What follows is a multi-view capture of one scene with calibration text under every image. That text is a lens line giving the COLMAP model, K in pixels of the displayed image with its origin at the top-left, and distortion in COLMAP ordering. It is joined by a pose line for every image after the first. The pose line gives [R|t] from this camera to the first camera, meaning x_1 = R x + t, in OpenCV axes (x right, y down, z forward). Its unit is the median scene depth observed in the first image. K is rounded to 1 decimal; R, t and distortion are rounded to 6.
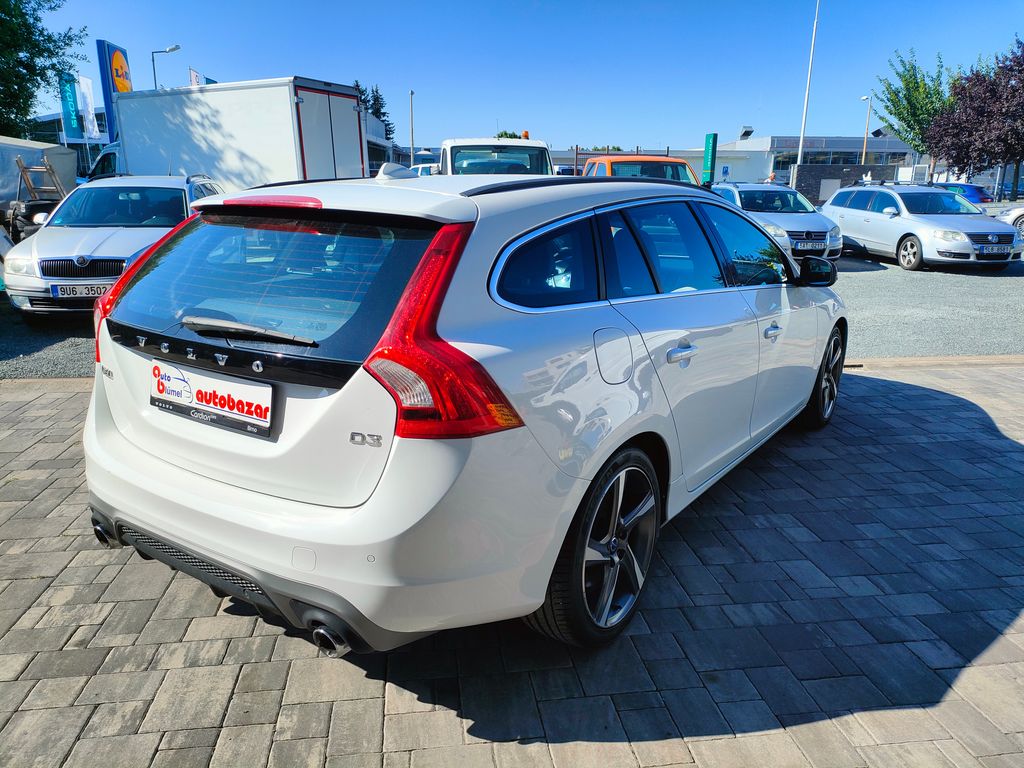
lens RADIAL K [[756.2, 0, 512.0], [0, 756.2, 384.0], [0, 0, 1]] dist [0.001542, -0.004115]
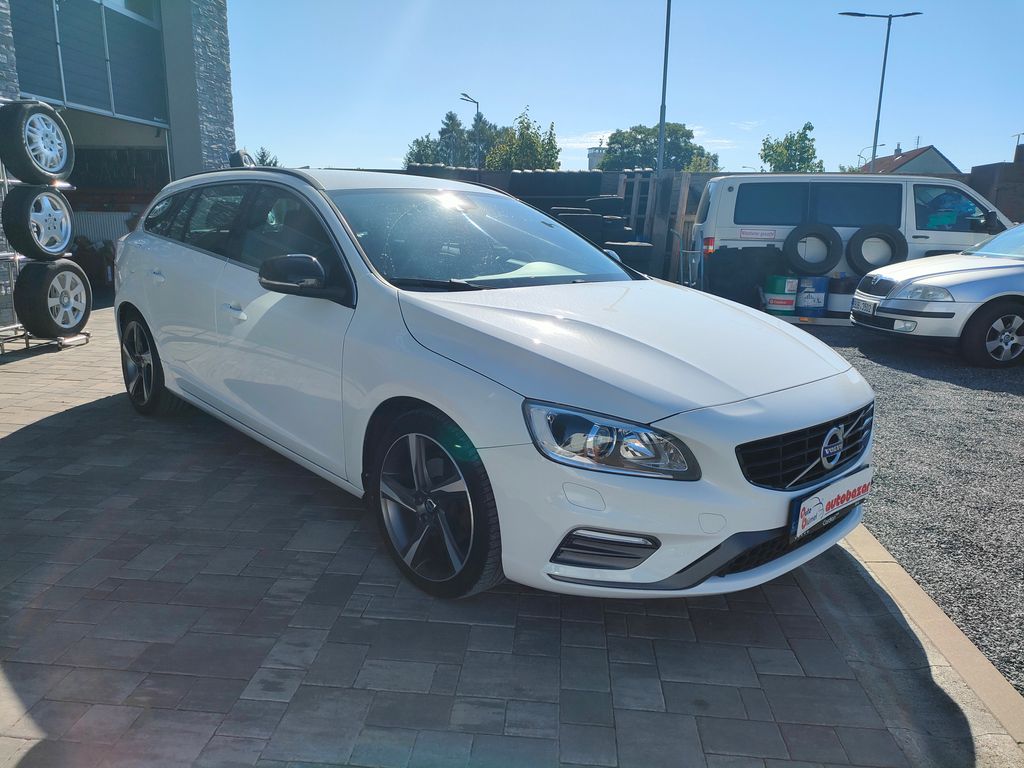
lens RADIAL K [[756.2, 0, 512.0], [0, 756.2, 384.0], [0, 0, 1]] dist [0.001542, -0.004115]
pose [[-0.208187, 0.222520, -0.952441, 0.325124], [-0.255366, 0.927636, 0.272544, -0.091241], [0.944164, 0.299961, -0.136297, 0.396761]]
